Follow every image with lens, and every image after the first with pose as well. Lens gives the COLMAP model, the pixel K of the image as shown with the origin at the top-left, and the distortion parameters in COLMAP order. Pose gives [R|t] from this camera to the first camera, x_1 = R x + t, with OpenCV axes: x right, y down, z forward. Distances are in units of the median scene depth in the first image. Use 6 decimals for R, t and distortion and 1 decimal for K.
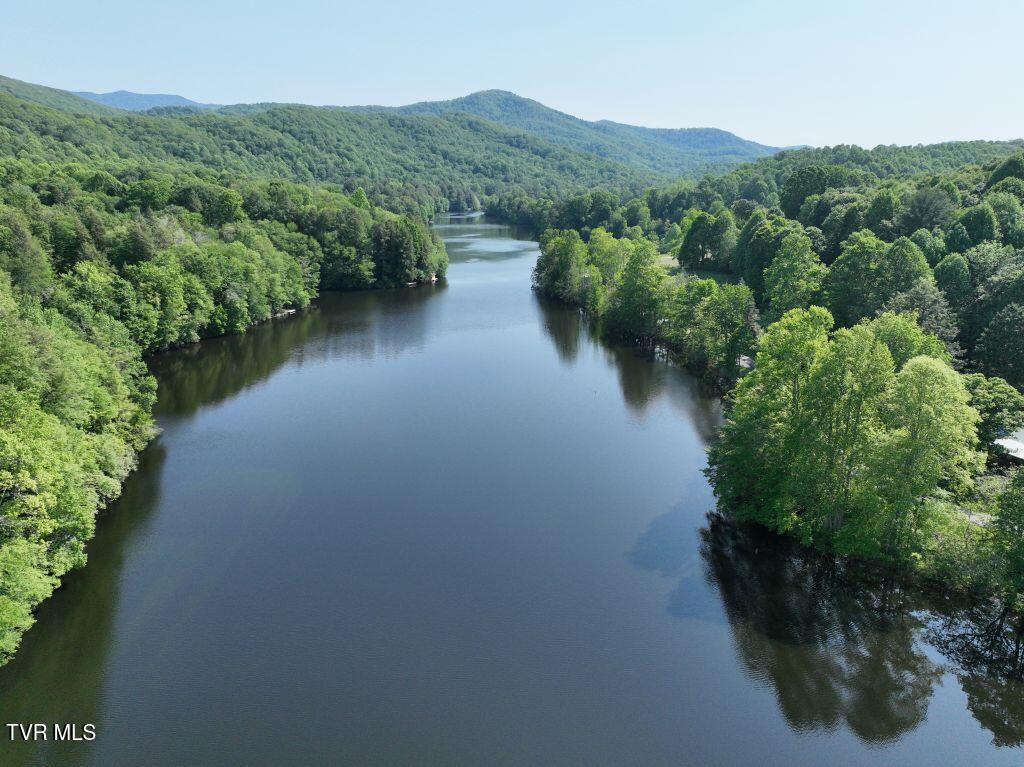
lens RADIAL K [[724.1, 0, 513.2], [0, 724.1, 383.7], [0, 0, 1]] dist [-0.005800, 0.016406]
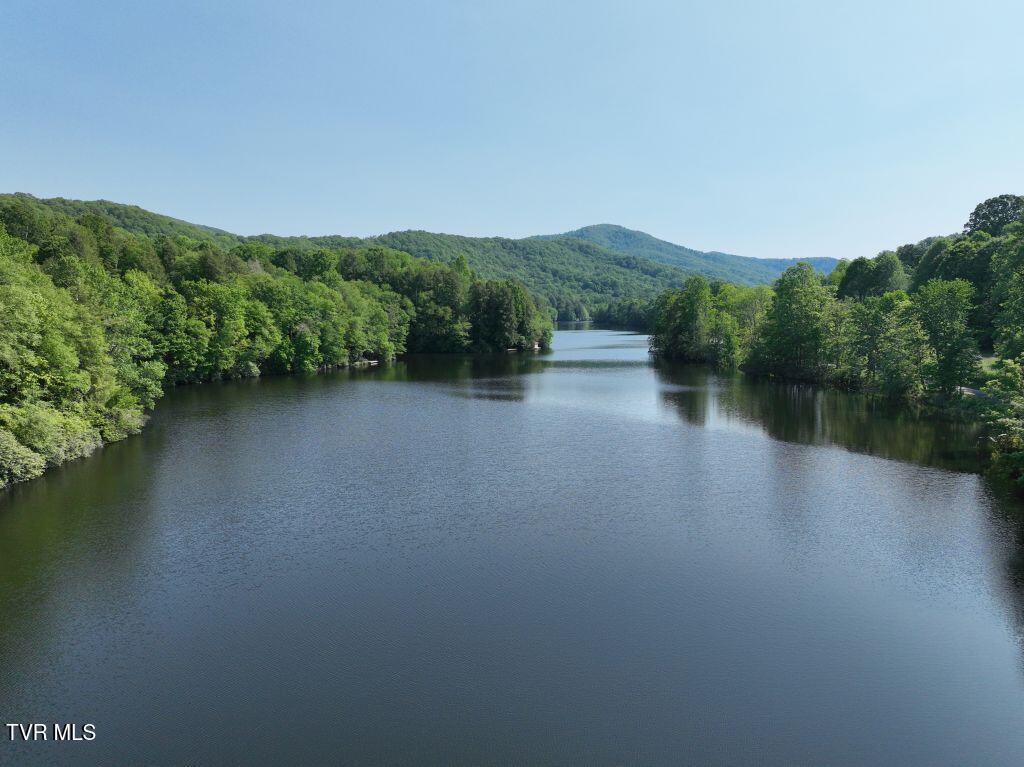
lens RADIAL K [[724.1, 0, 511.3], [0, 724.1, 383.1], [0, 0, 1]] dist [-0.005800, 0.016406]
pose [[0.988754, 0.013500, -0.148940, -0.007131], [-0.039581, 0.984026, -0.173571, 0.059677], [0.144217, 0.177514, 0.973494, 0.143170]]
